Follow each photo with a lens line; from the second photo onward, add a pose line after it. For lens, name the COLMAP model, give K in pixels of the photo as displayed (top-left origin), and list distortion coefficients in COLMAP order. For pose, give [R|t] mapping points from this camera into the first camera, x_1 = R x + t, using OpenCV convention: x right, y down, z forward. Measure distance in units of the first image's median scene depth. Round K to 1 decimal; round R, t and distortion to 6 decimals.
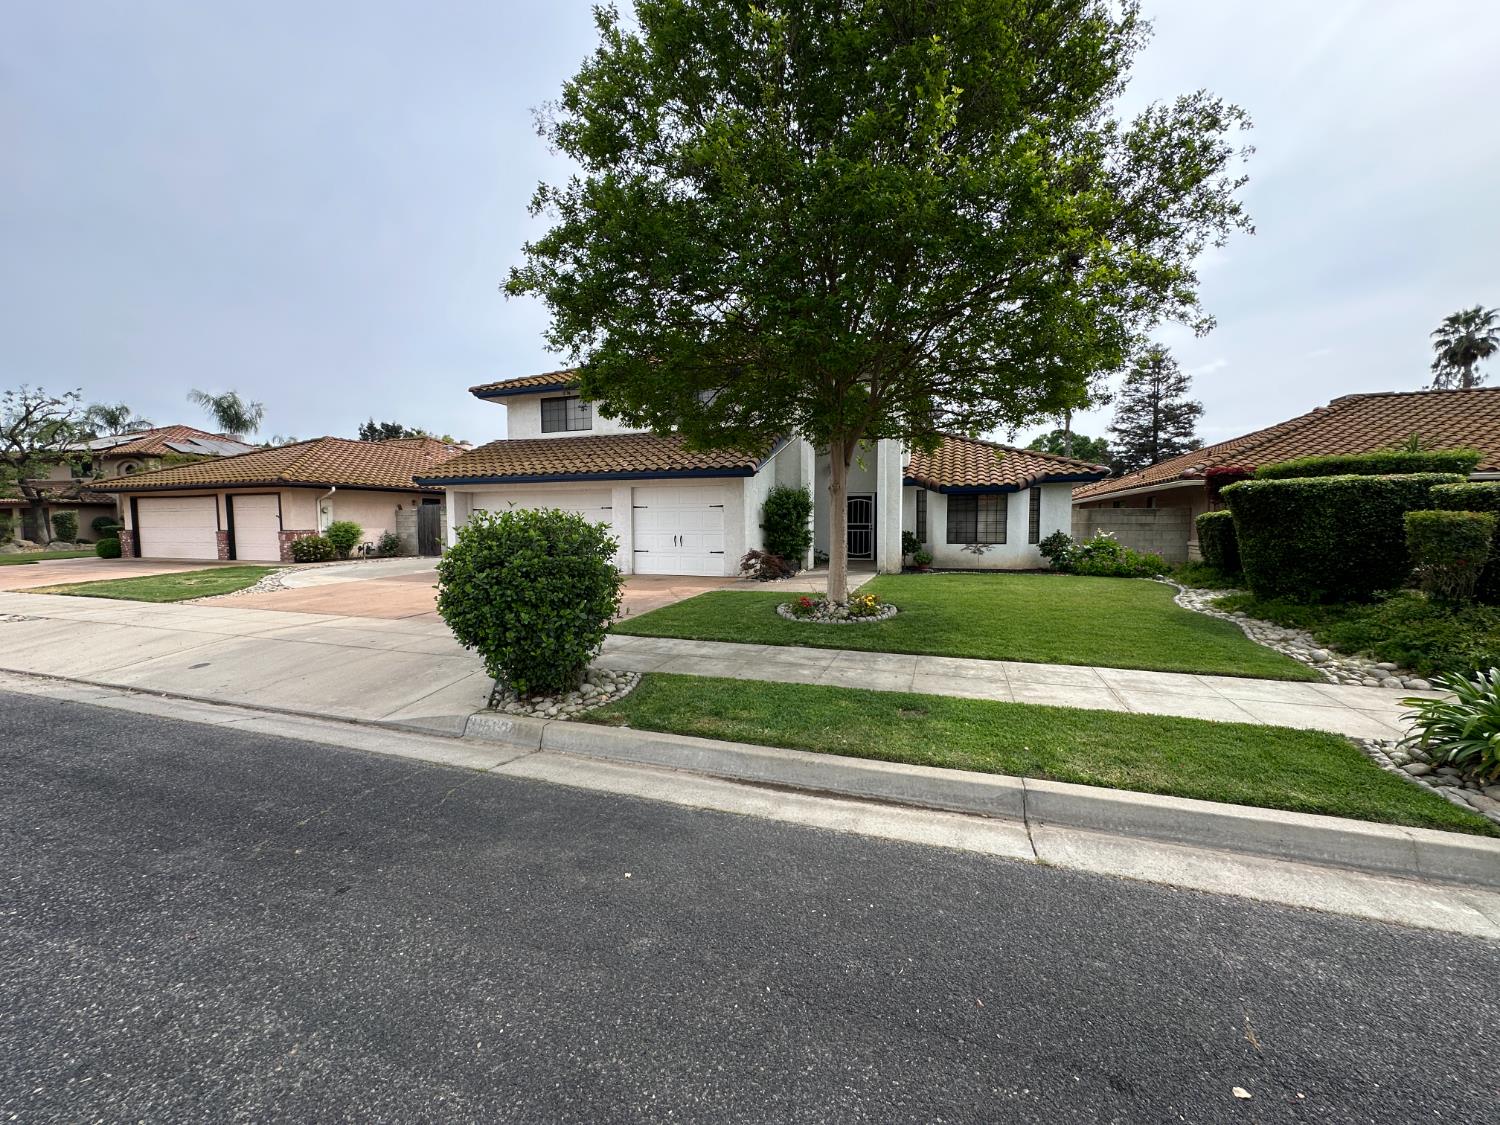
lens RADIAL K [[599.6, 0, 743.6], [0, 599.6, 563.2], [0, 0, 1]] dist [-0.002717, 0.000529]
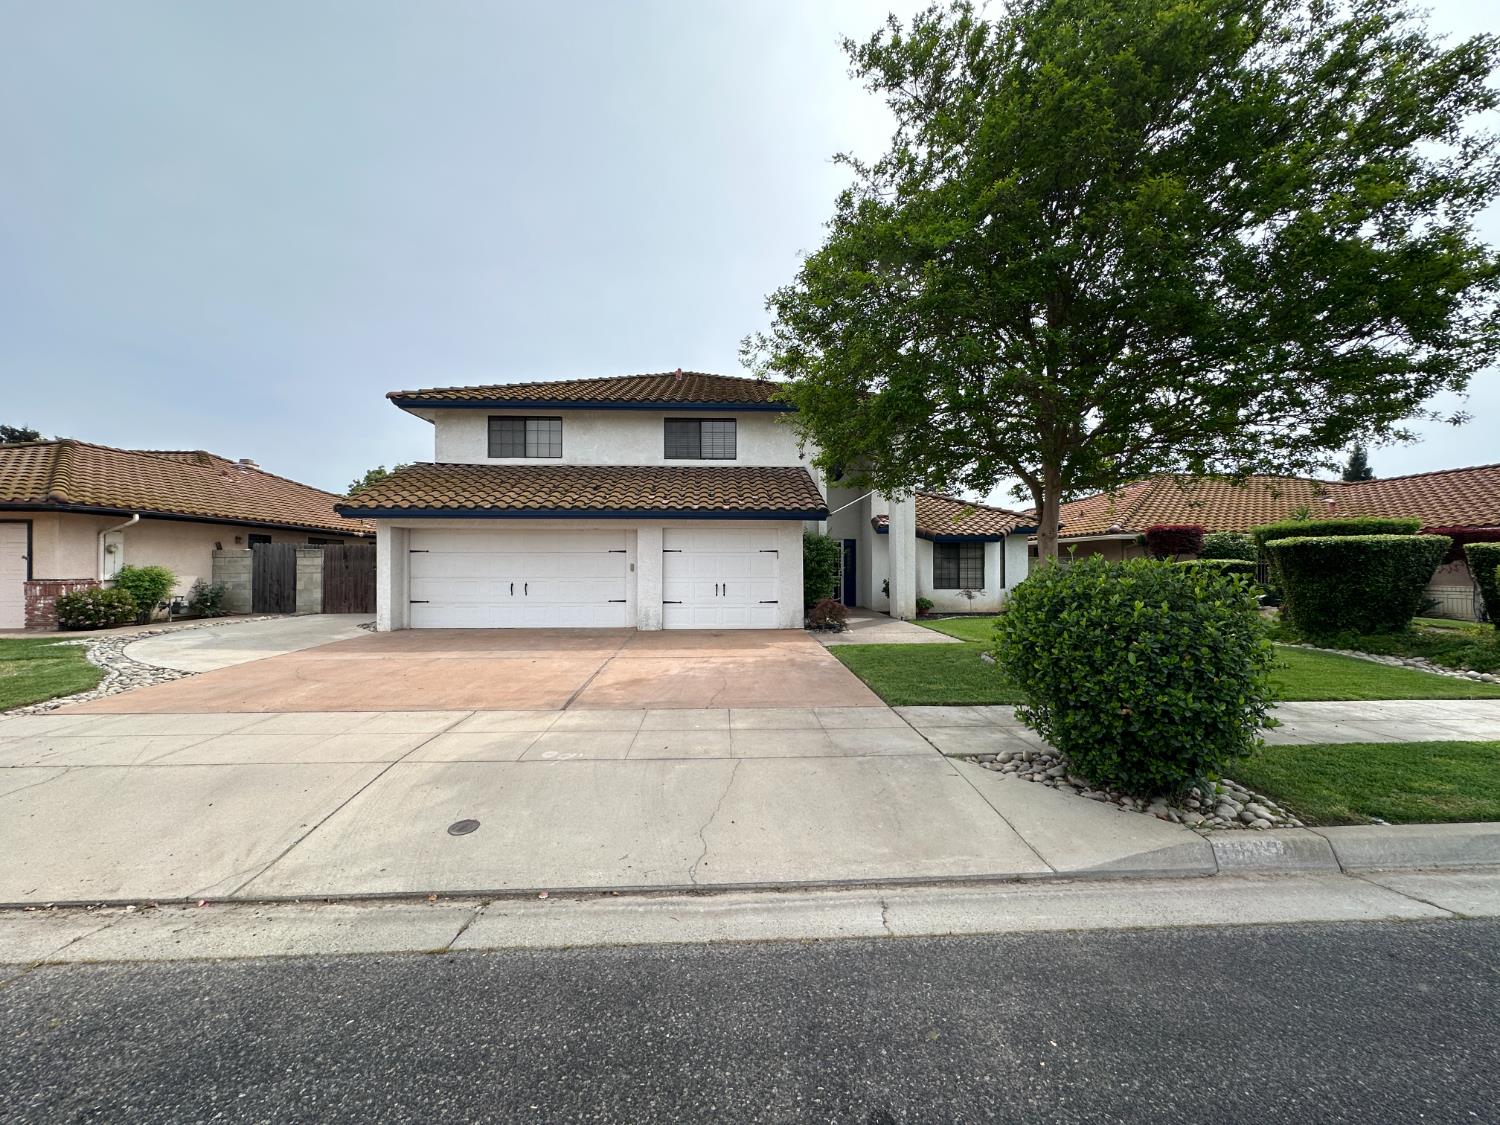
lens RADIAL K [[599.6, 0, 743.6], [0, 599.6, 563.2], [0, 0, 1]] dist [-0.002717, 0.000529]
pose [[0.925253, 0.005011, 0.379318, -0.326033], [0.023277, 0.997279, -0.069954, -0.010963], [-0.378637, 0.073554, 0.922618, 0.135665]]
